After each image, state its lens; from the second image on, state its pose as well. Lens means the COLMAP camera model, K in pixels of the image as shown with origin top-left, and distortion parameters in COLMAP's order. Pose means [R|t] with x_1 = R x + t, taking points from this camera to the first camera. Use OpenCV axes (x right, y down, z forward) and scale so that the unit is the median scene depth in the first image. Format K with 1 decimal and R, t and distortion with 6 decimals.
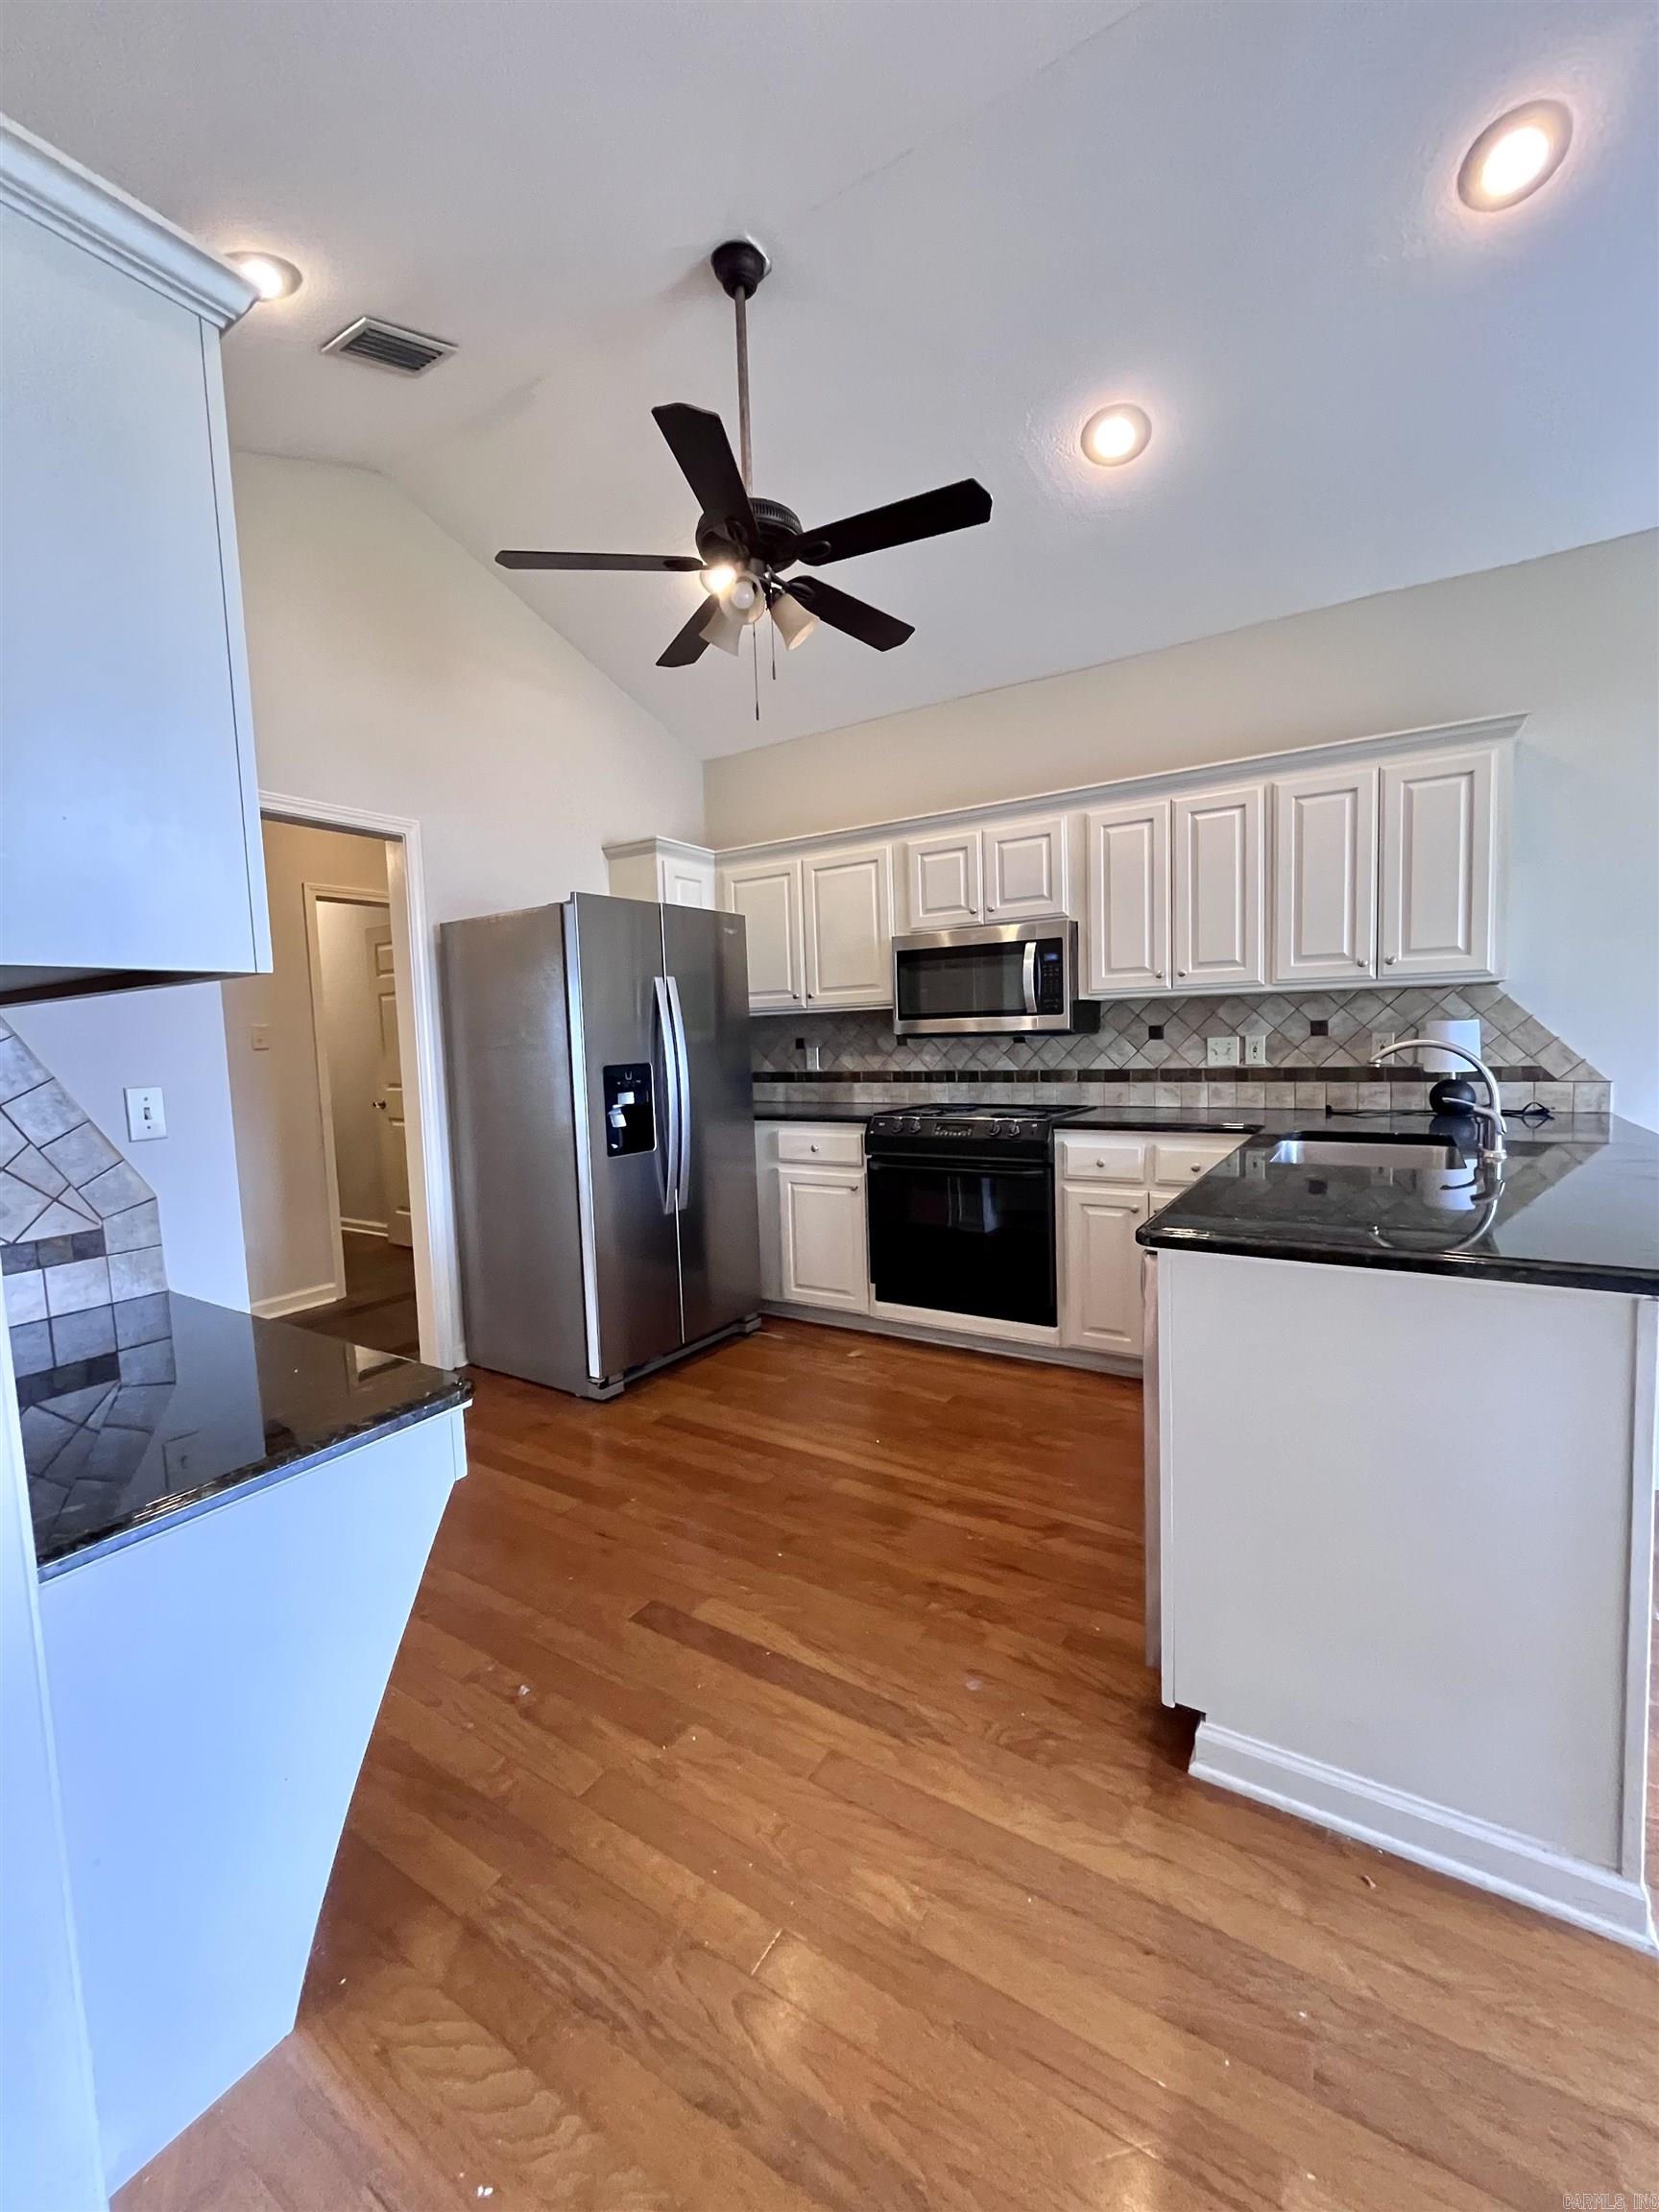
lens RADIAL K [[901.8, 0, 834.7], [0, 901.8, 1105.7], [0, 0, 1]] dist [-0.002655, 0.000349]
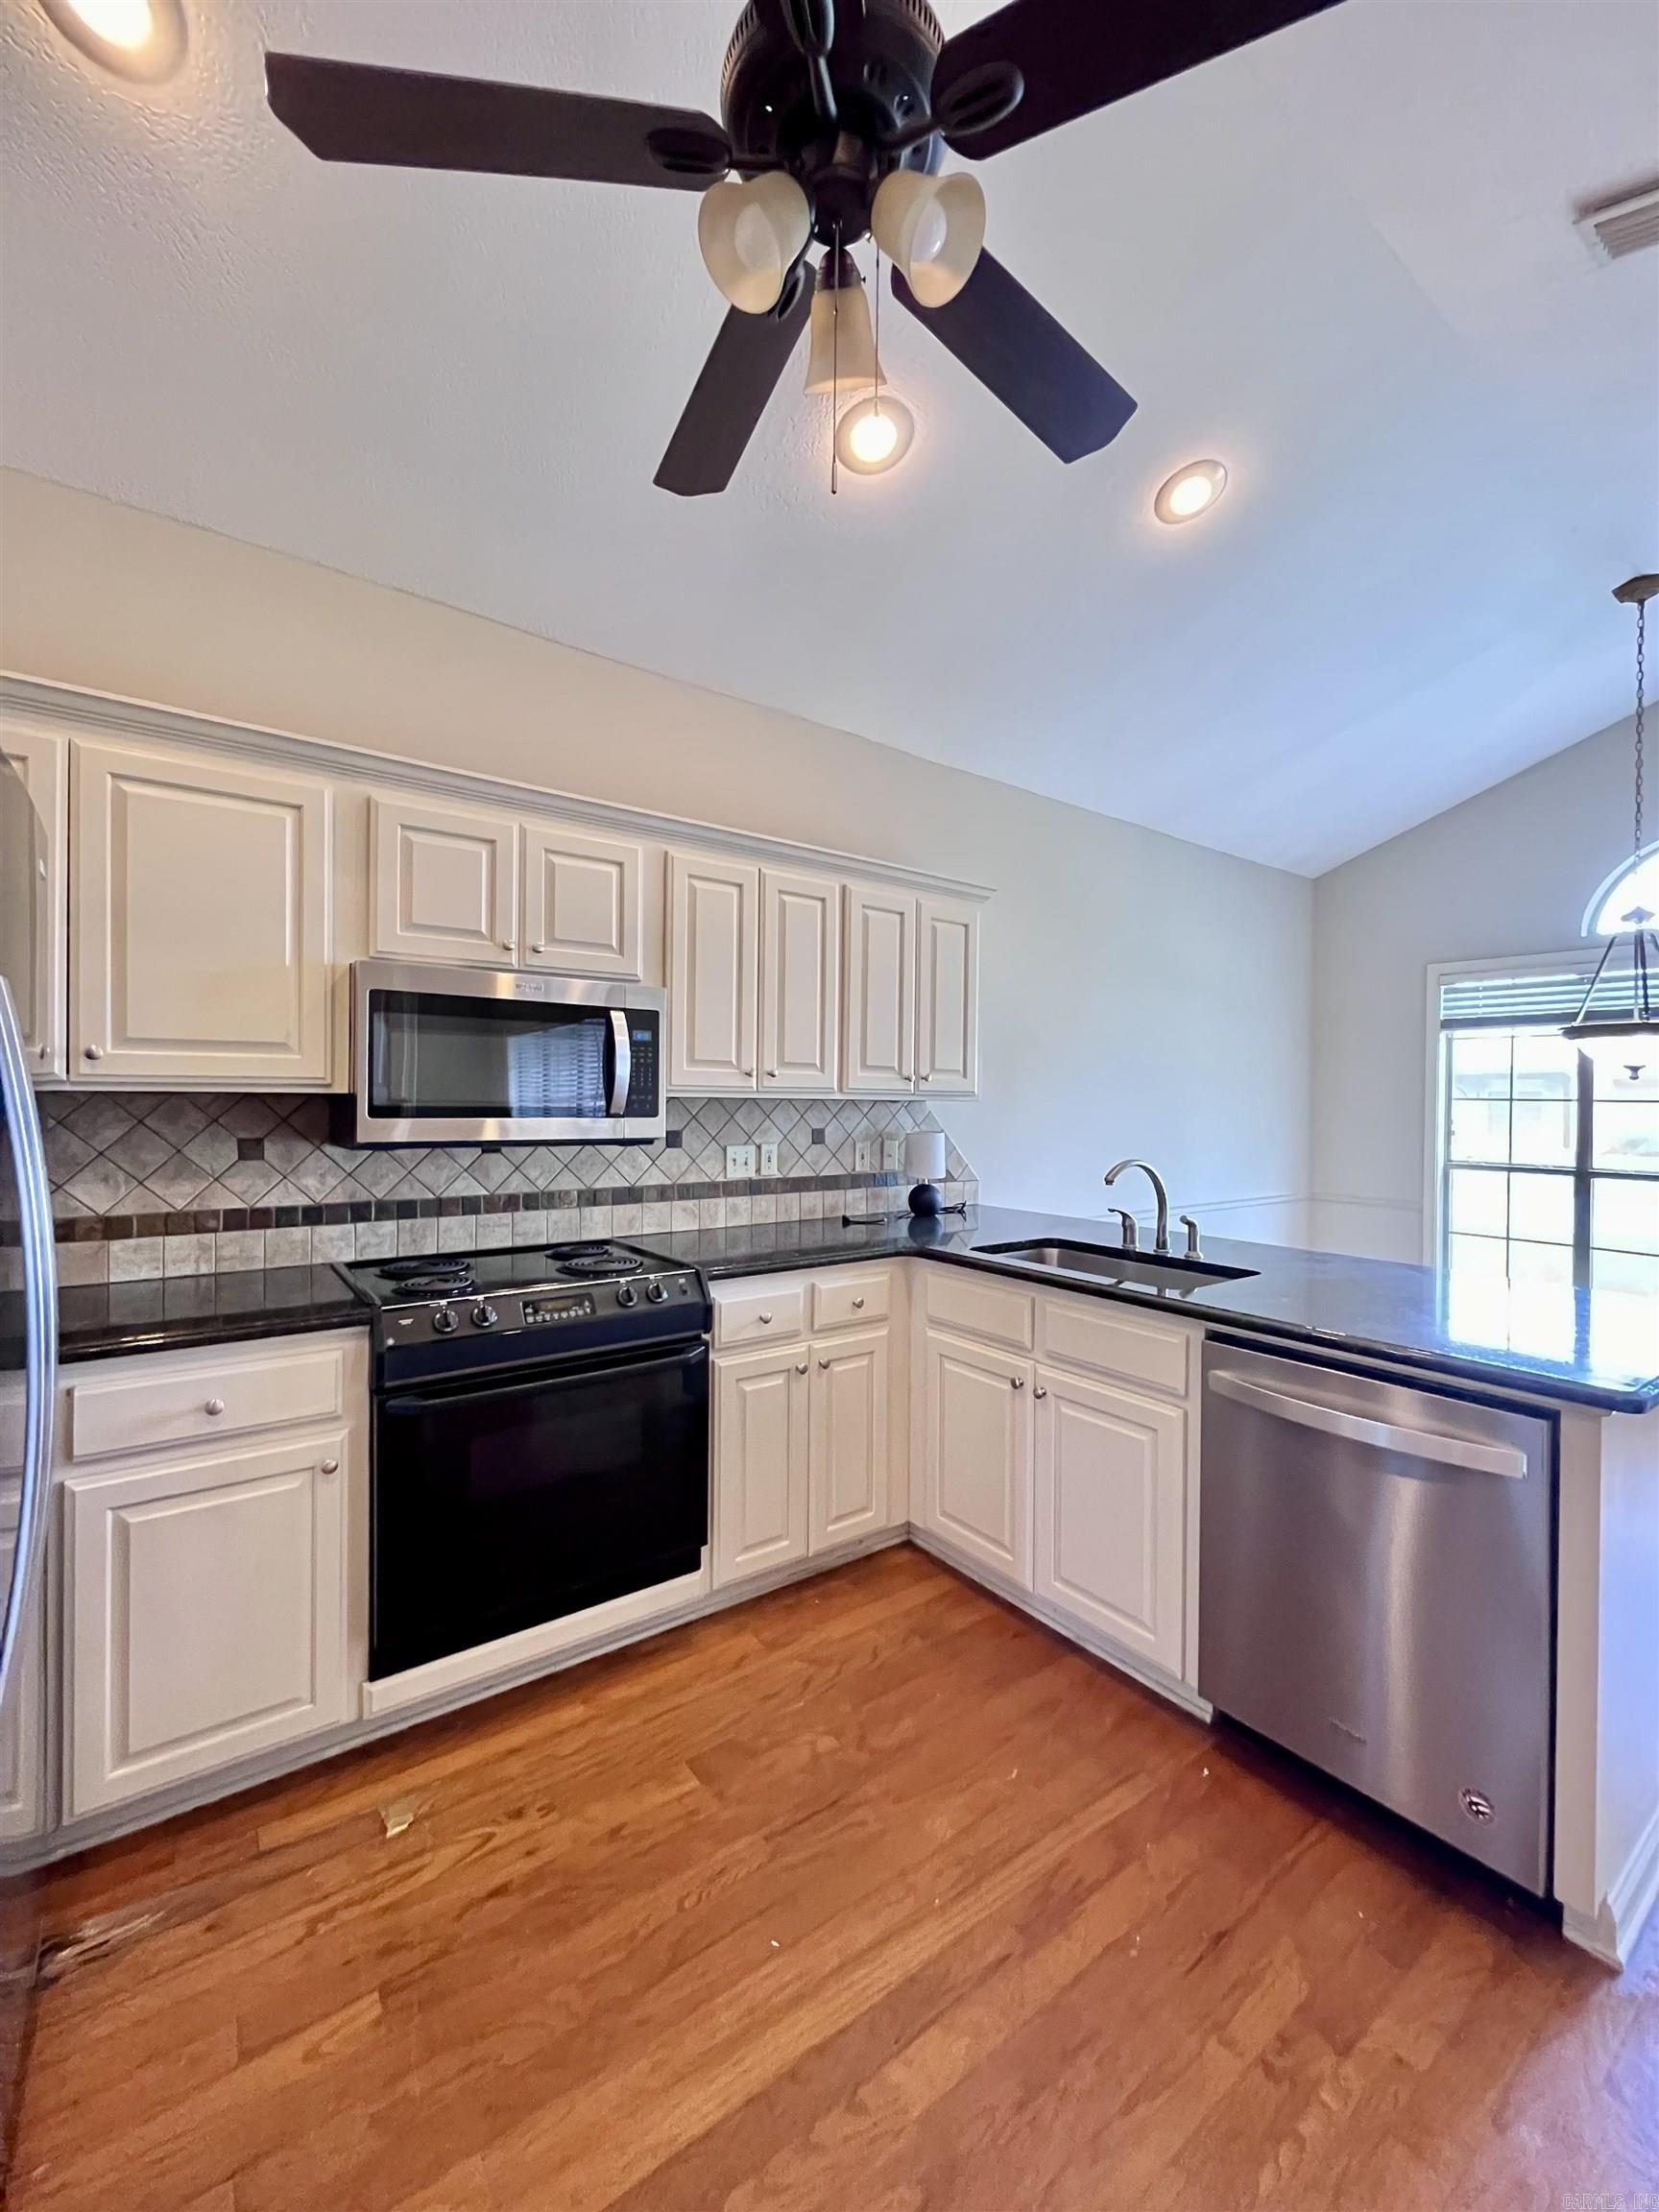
lens RADIAL K [[898.5, 0, 827.8], [0, 898.5, 1099.3], [0, 0, 1]] dist [-0.000867, 0.000316]
pose [[0.362709, 0.034673, 0.931257, -0.360888], [0.050276, 0.997124, -0.056707, -0.068004], [-0.930545, 0.067388, 0.359923, 0.614266]]
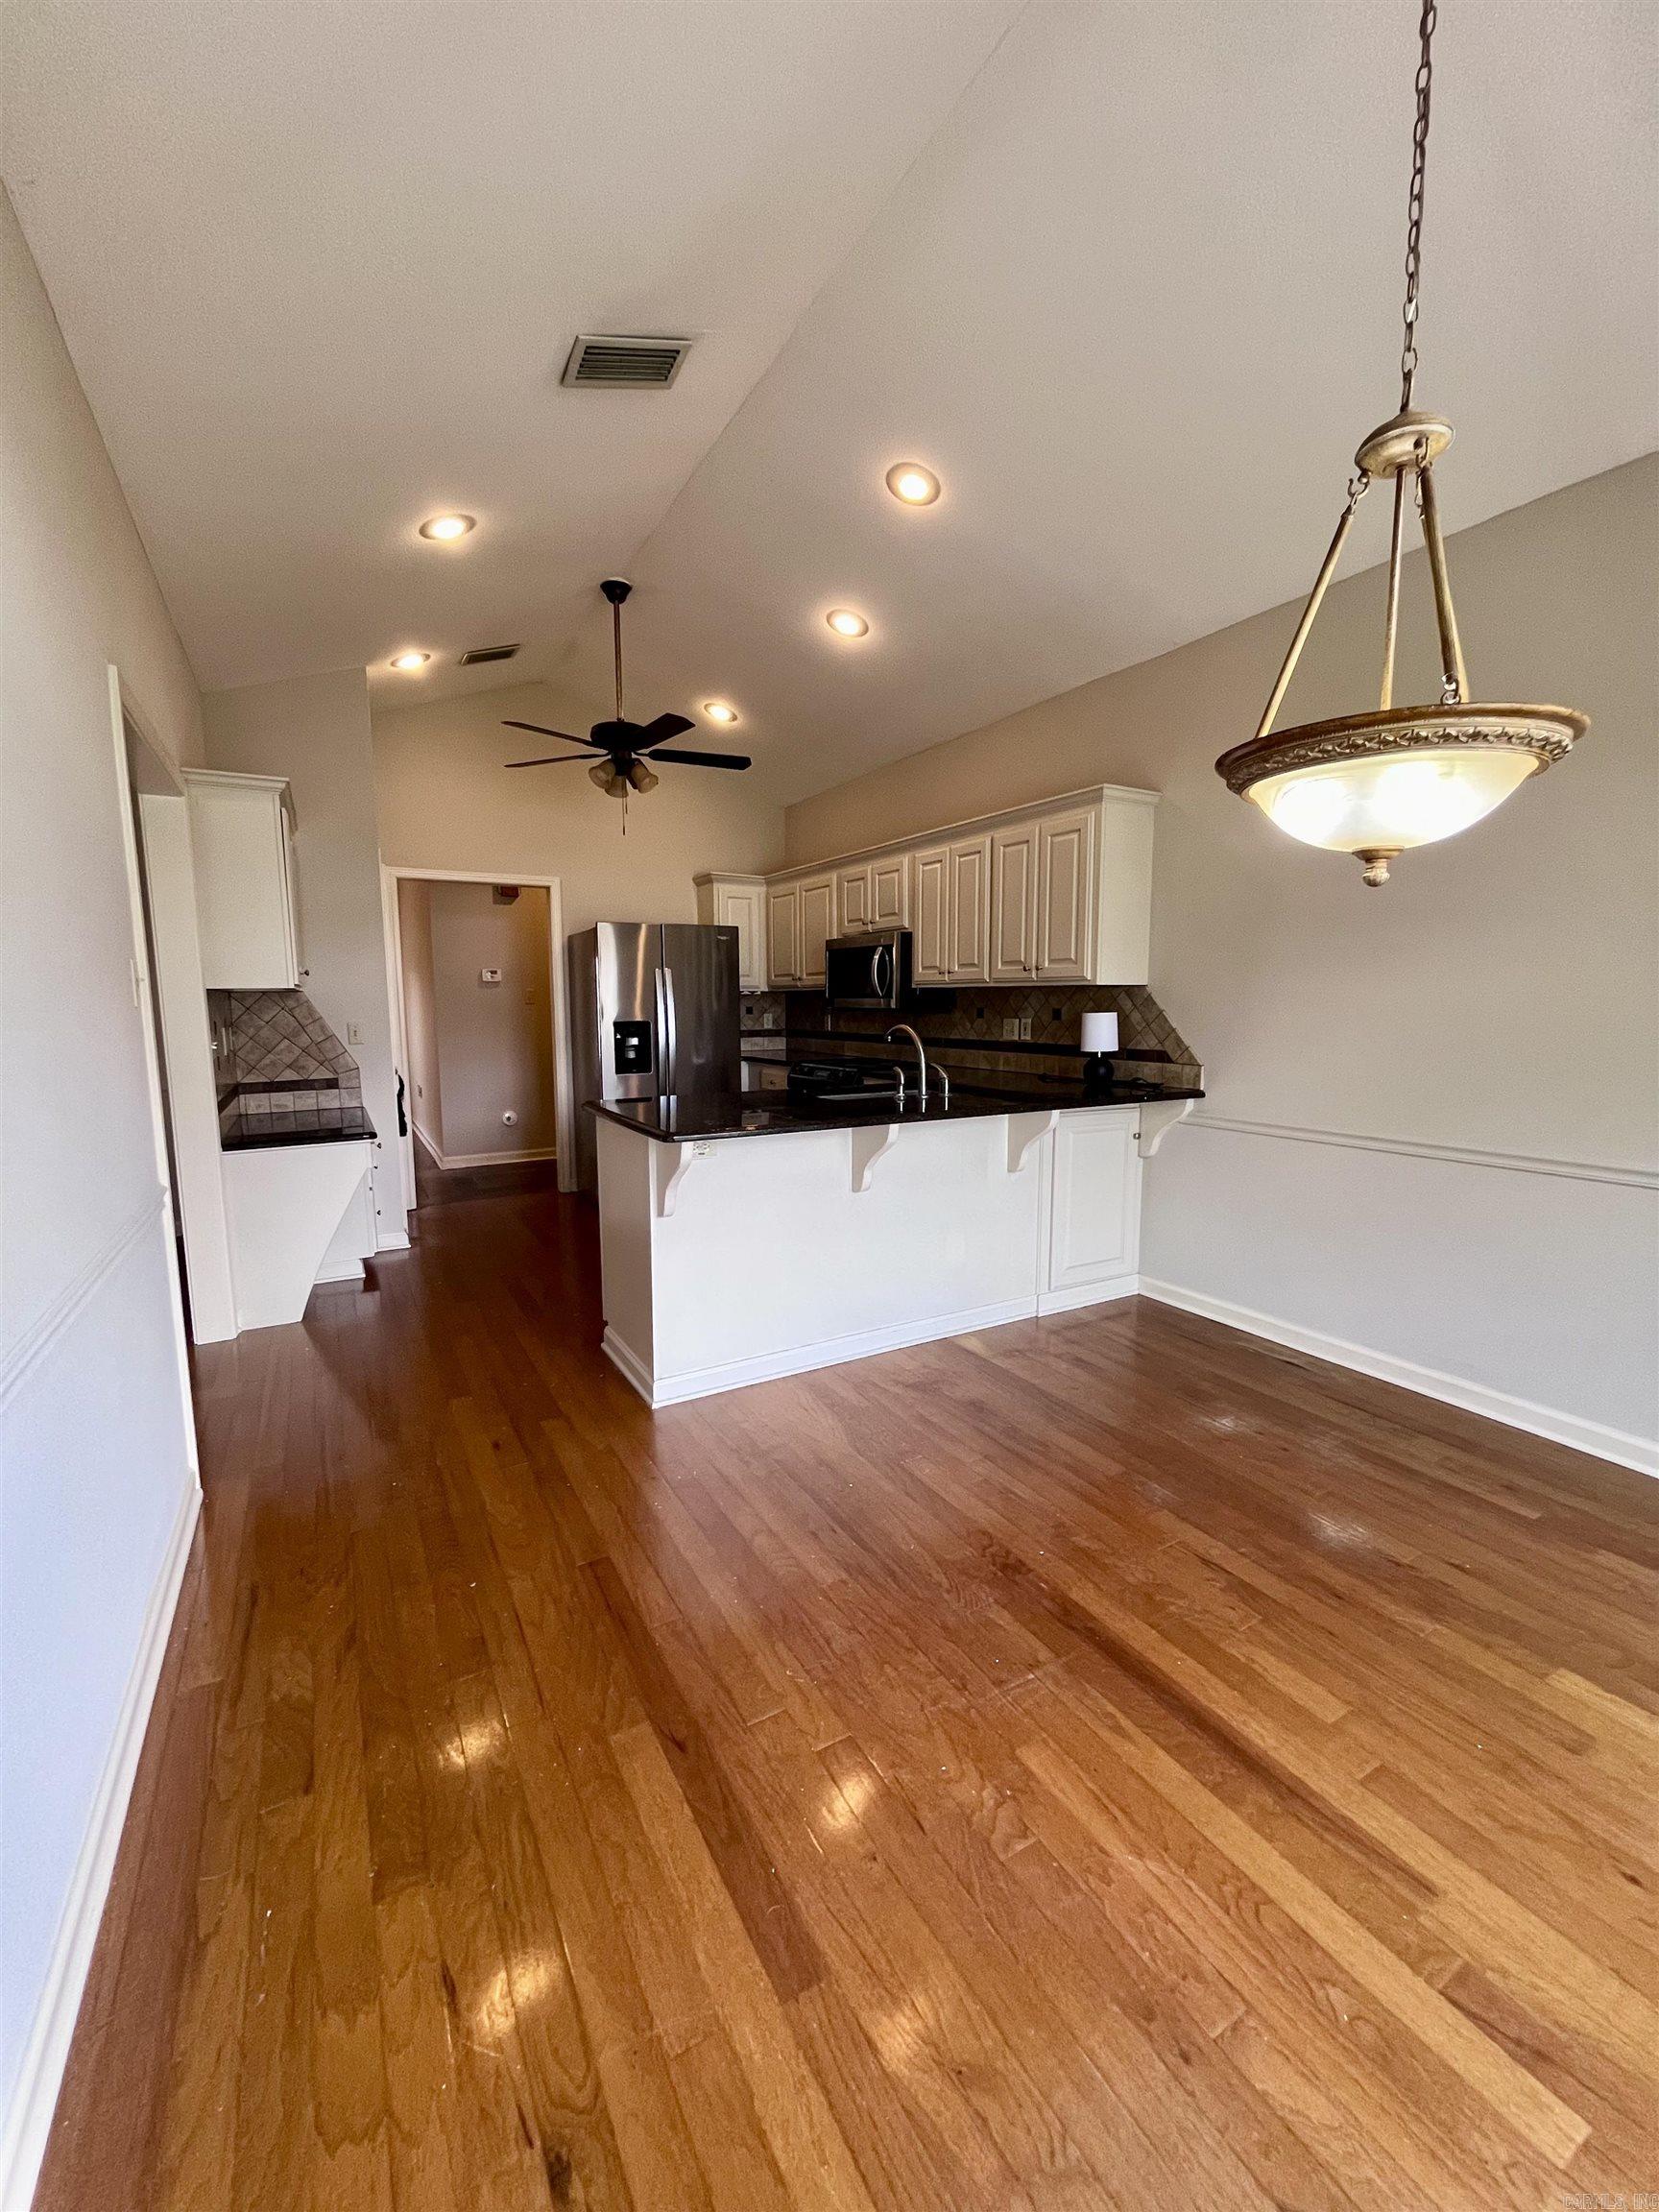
lens RADIAL K [[898.5, 0, 837.2], [0, 898.5, 1110.2], [0, 0, 1]] dist [-0.000867, 0.000316]
pose [[0.886495, 0.085526, -0.454765, 0.833955], [-0.062697, 0.995909, 0.065078, -0.011793], [0.458471, -0.029178, 0.888230, -0.308195]]
